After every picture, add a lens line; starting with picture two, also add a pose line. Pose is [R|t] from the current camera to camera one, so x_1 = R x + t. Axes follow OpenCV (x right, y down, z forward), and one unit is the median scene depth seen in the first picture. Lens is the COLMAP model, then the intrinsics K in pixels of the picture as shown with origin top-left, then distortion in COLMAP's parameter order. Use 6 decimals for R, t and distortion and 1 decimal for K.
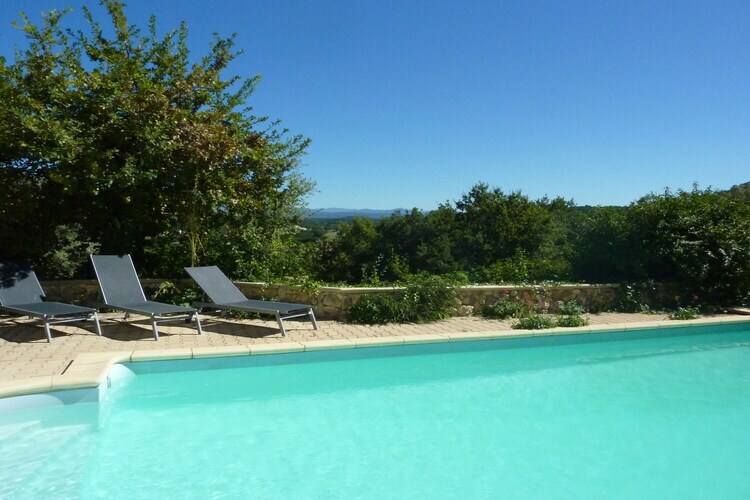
lens RADIAL K [[569.0, 0, 375.0], [0, 569.0, 250.0], [0, 0, 1]] dist [-0.031102, -0.002173]
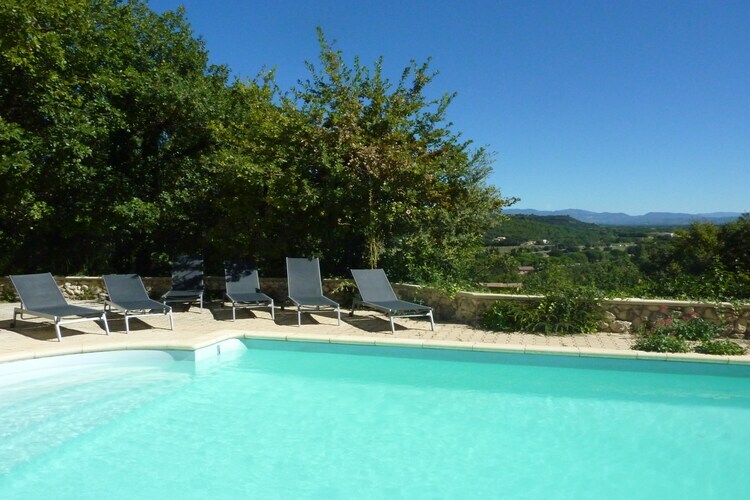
lens RADIAL K [[559.3, 0, 370.9], [0, 559.3, 257.1], [0, 0, 1]] dist [-0.004993, -0.070987]
pose [[0.811965, 0.010625, -0.583610, 0.337469], [-0.012091, 0.999926, 0.001383, 0.002855], [0.583581, 0.005933, 0.812033, 0.072101]]
